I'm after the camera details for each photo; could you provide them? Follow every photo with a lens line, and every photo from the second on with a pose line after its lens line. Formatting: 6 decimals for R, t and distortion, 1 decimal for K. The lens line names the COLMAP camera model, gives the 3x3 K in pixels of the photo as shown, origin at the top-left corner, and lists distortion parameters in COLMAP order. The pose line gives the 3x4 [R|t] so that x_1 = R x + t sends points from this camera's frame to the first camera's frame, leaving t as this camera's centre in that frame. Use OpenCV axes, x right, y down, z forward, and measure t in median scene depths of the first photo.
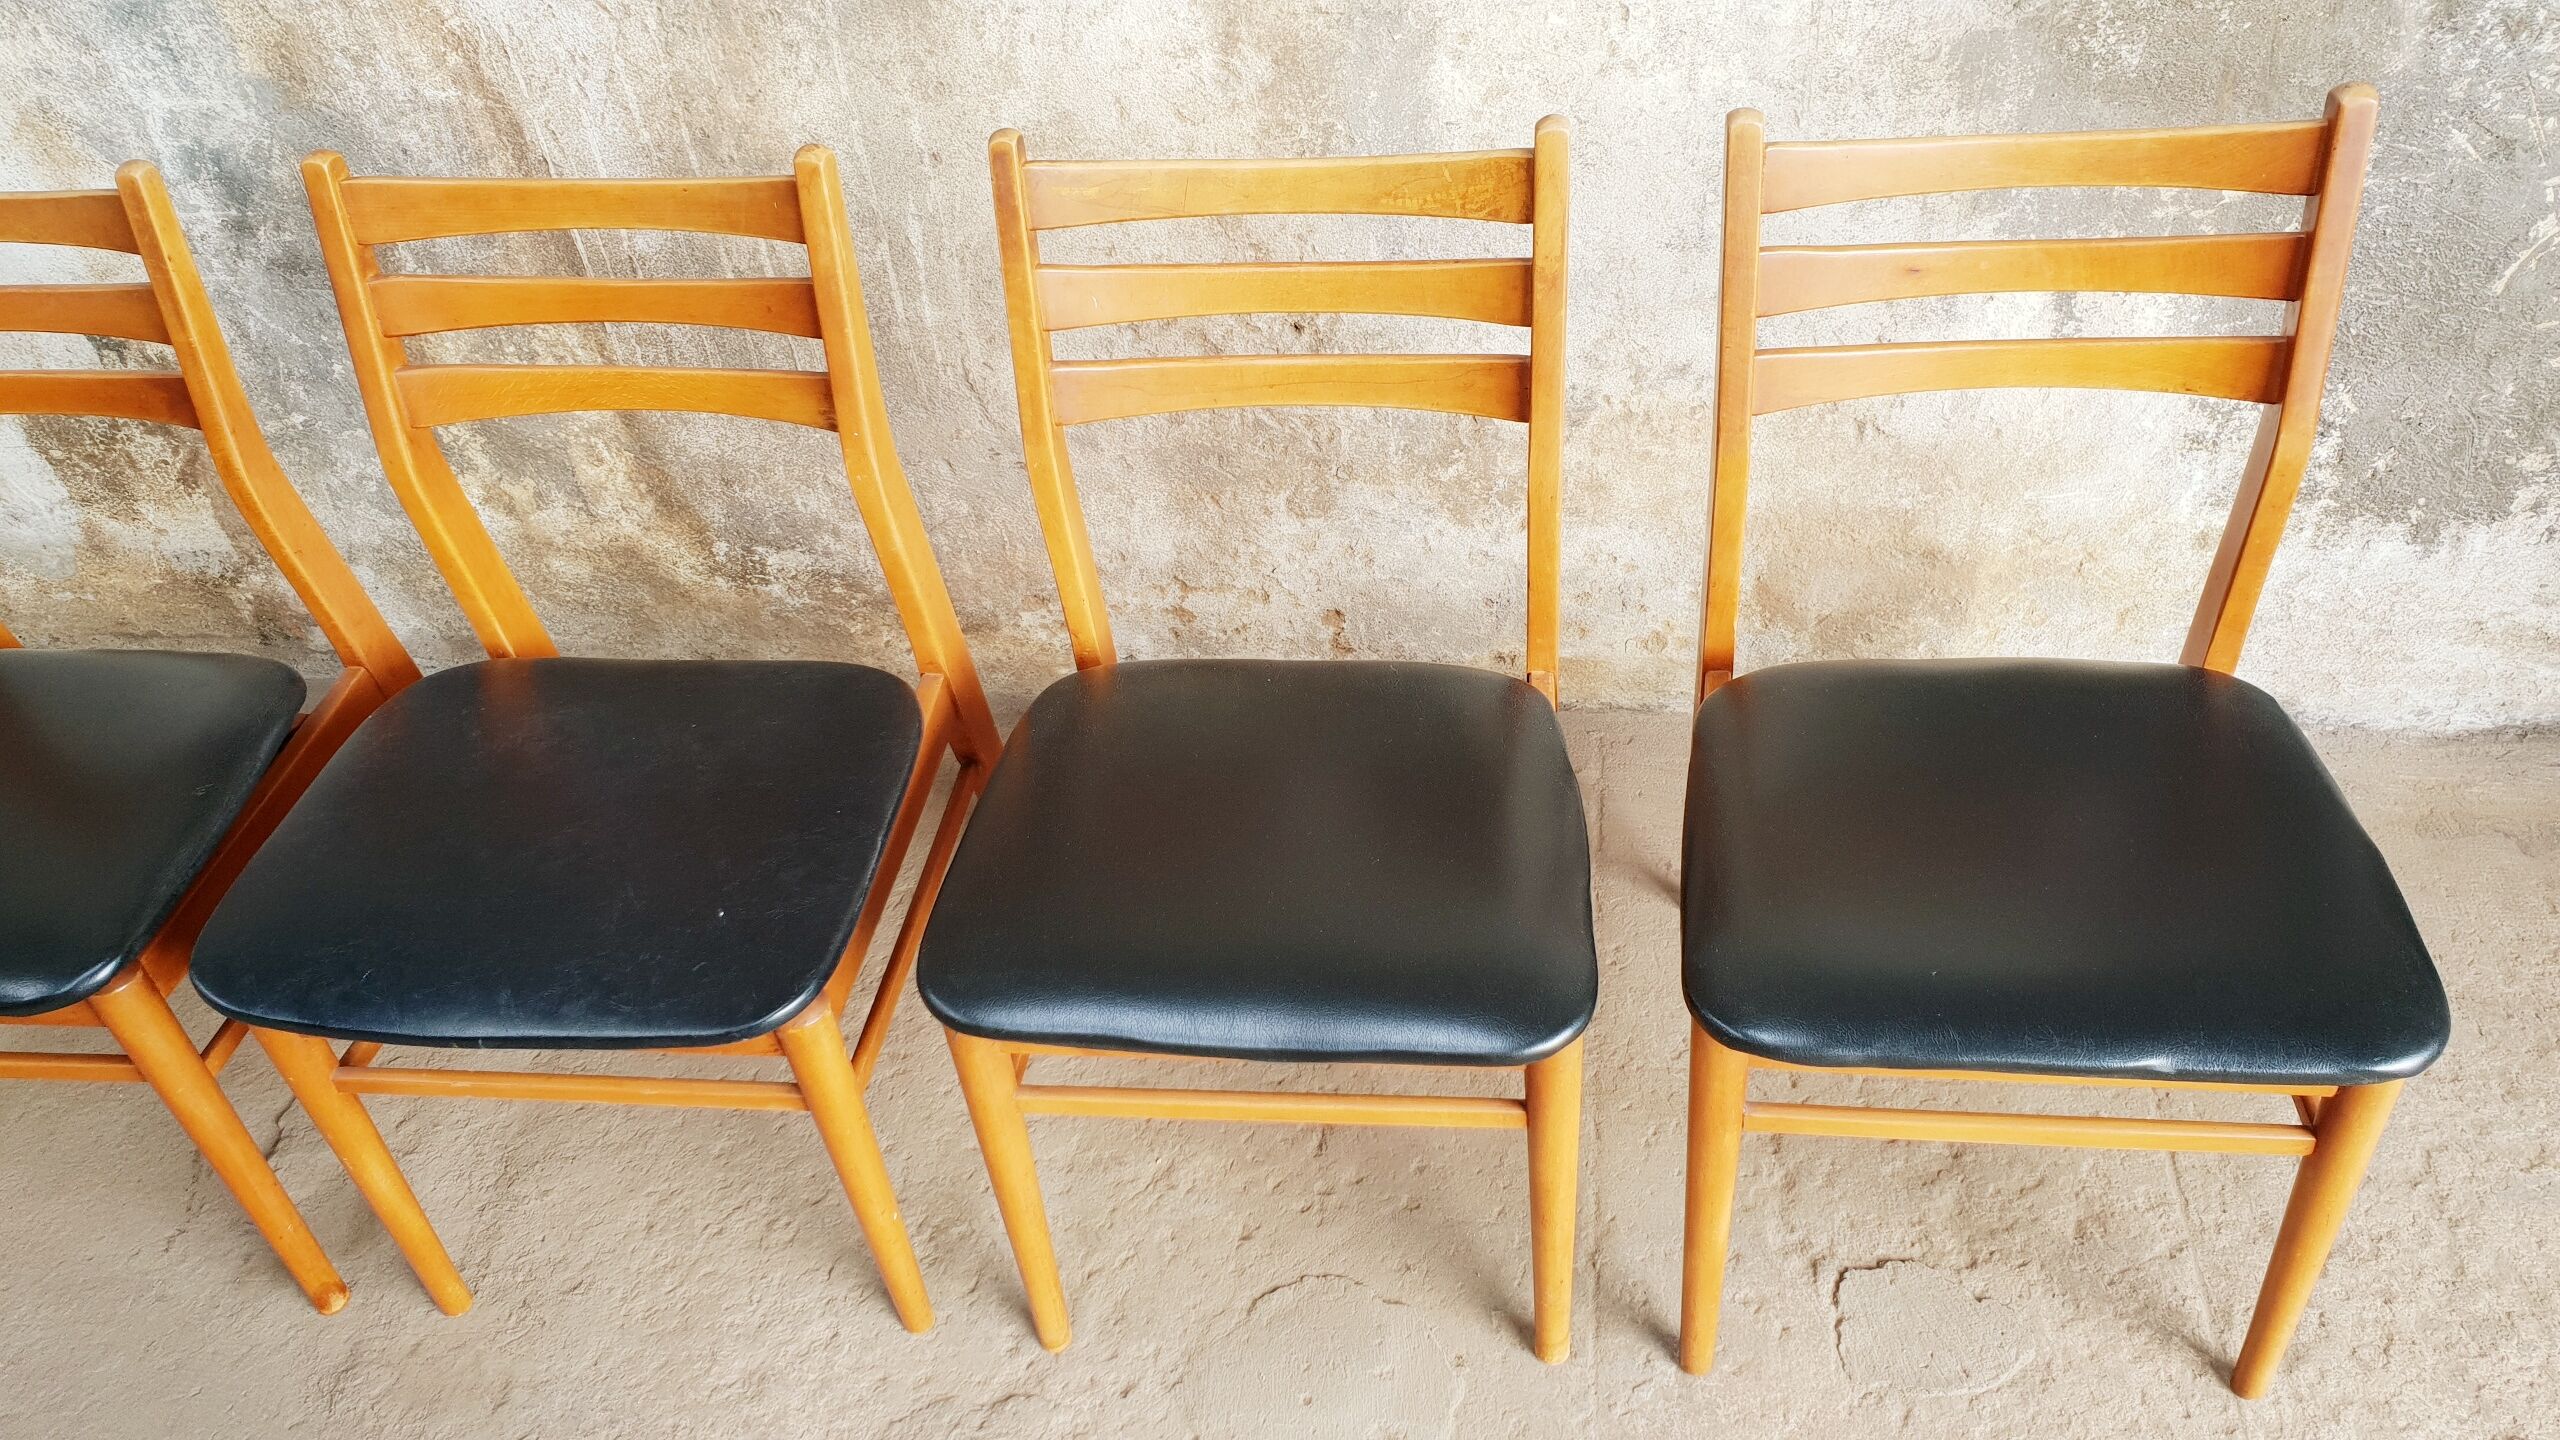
lens RADIAL K [[2005.1, 0, 1298.5], [0, 2005.1, 682.1], [0, 0, 1]] dist [0.006243, -0.002009]
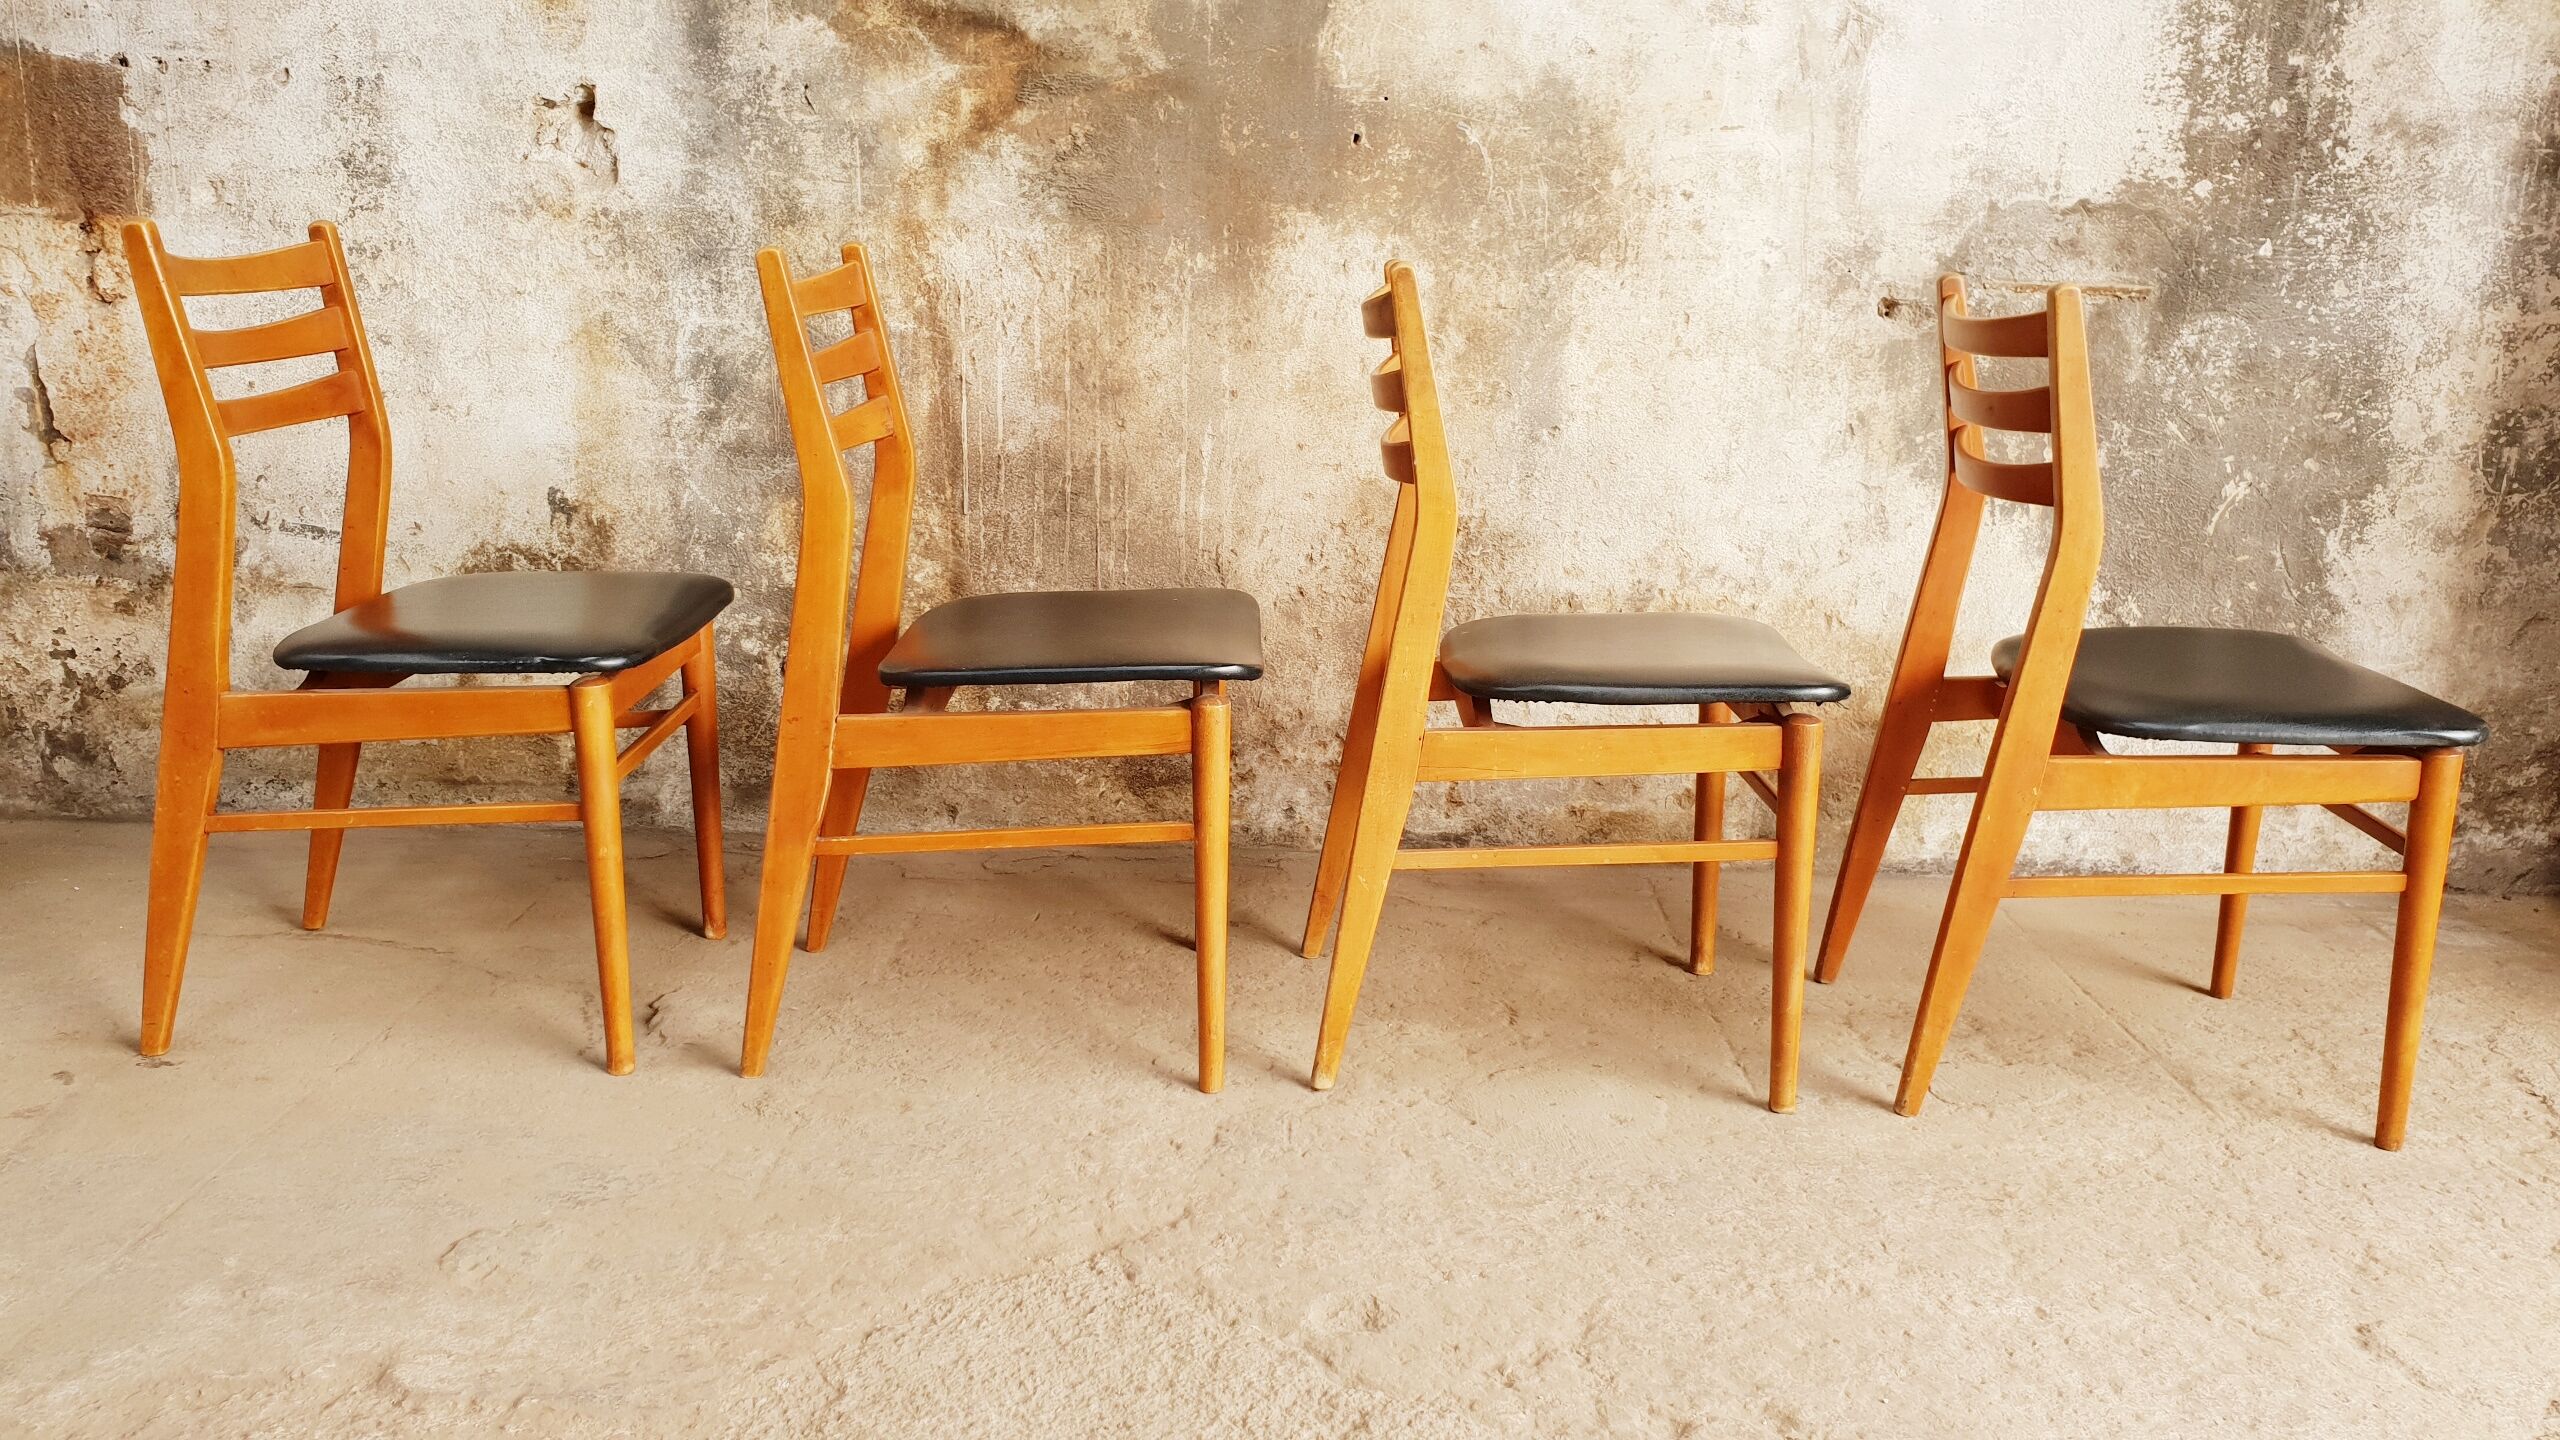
lens RADIAL K [[2005.1, 0, 1300.2], [0, 2005.1, 699.9], [0, 0, 1]] dist [0.006243, -0.002009]
pose [[0.987008, 0.082979, 0.137582, -0.329253], [-0.006990, 0.877676, -0.479204, 0.686383], [-0.160516, 0.472016, 0.866854, -0.214741]]
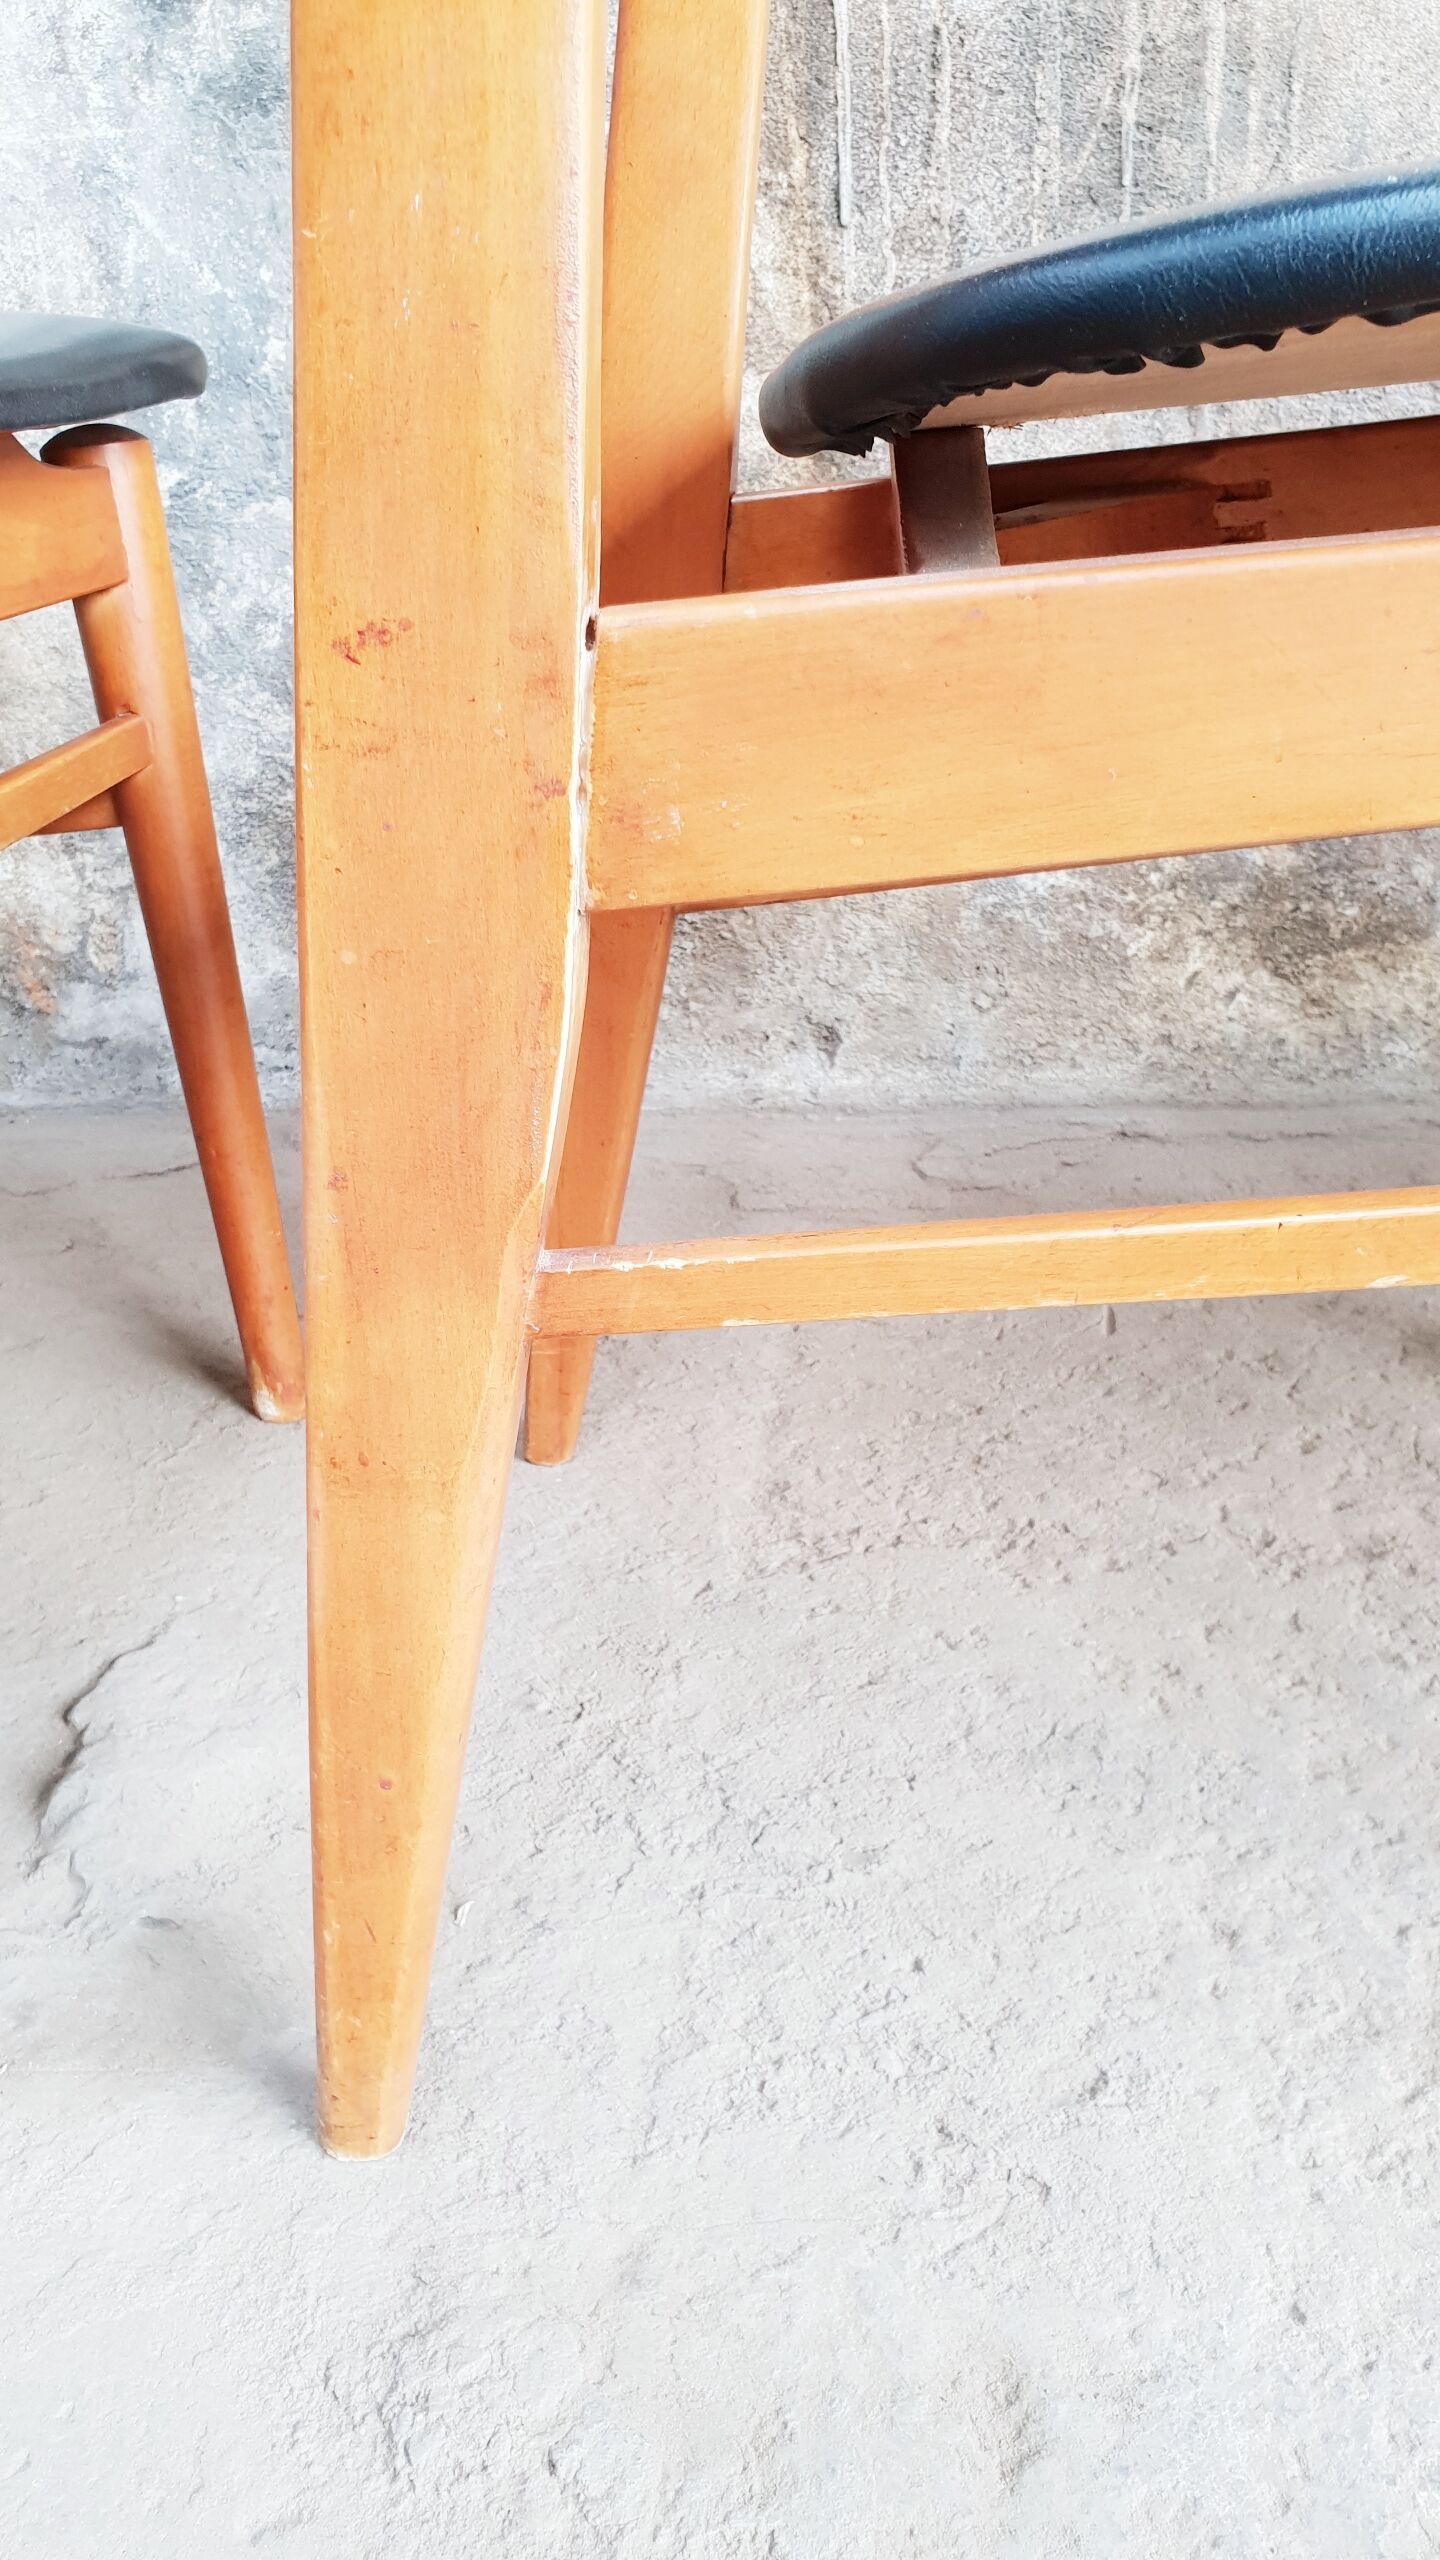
lens RADIAL K [[2005.1, 0, 697.0], [0, 2005.1, 1317.3], [0, 0, 1]] dist [0.006243, -0.002009]
pose [[0.999704, 0.024021, 0.003933, -0.422351], [-0.021974, 0.960137, -0.278665, 0.271246], [-0.010470, 0.278496, 0.960380, 0.654233]]
